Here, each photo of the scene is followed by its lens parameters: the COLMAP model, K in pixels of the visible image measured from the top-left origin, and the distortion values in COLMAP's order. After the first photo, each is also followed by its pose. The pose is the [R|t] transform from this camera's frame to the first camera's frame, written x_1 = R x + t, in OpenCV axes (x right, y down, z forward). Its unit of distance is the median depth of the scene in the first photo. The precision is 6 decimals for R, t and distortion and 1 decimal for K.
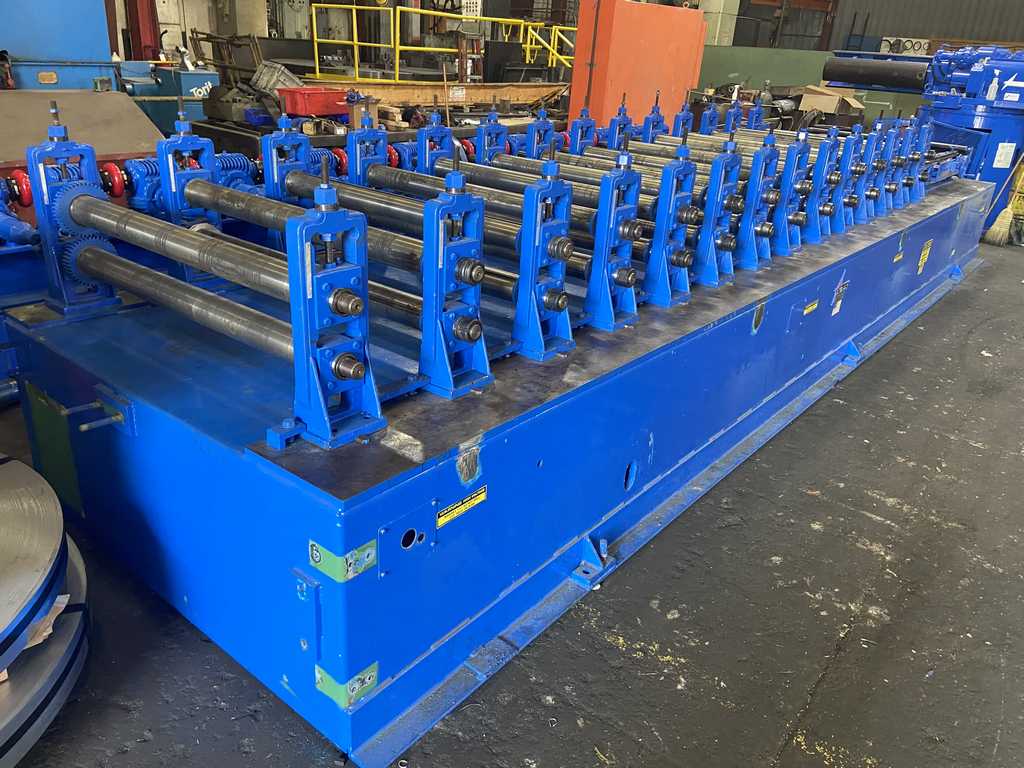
lens RADIAL K [[775.6, 0, 510.8], [0, 775.6, 385.1], [0, 0, 1]] dist [0.015472, 0.004790]
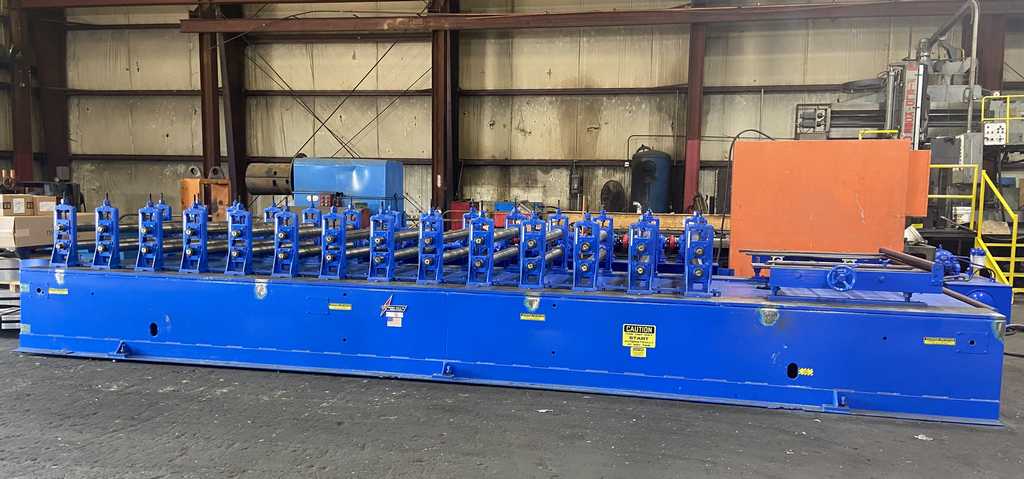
lens RADIAL K [[785.0, 0, 517.0], [0, 785.0, 240.2], [0, 0, 1]] dist [0.079333, -0.002025]
pose [[0.468453, 0.018006, -0.883305, 2.006040], [-0.342271, 0.925415, -0.162656, -0.088555], [0.814495, 0.378526, 0.439676, 0.501178]]
